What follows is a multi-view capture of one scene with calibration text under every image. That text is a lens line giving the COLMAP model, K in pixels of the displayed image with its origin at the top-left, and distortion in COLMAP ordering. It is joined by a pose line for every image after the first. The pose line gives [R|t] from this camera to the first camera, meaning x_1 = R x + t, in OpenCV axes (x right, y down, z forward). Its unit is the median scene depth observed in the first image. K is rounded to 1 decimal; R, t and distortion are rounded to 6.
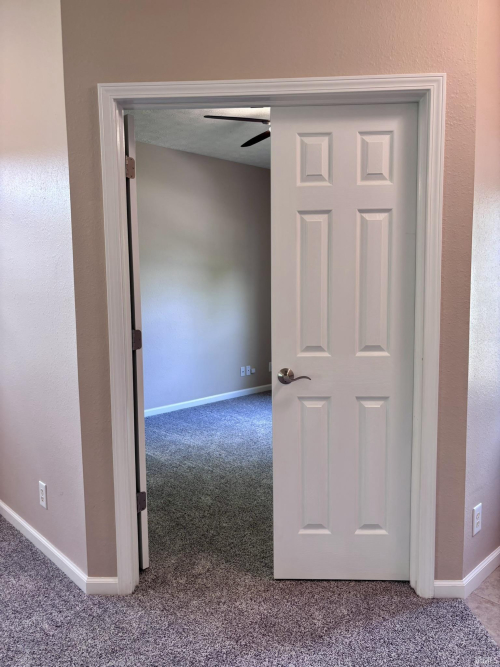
lens RADIAL K [[503.4, 0, 247.2], [0, 503.4, 339.1], [0, 0, 1]] dist [0.046841, -0.053595]
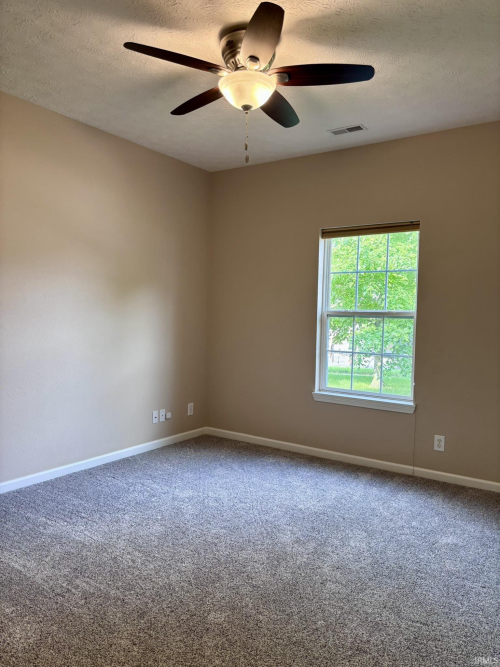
lens RADIAL K [[503.4, 0, 247.2], [0, 503.4, 339.1], [0, 0, 1]] dist [0.046841, -0.053595]
pose [[0.977668, 0.022606, 0.208938, -0.050442], [-0.011912, 0.998560, -0.052300, -0.023406], [-0.209819, 0.048643, 0.976529, 0.298071]]
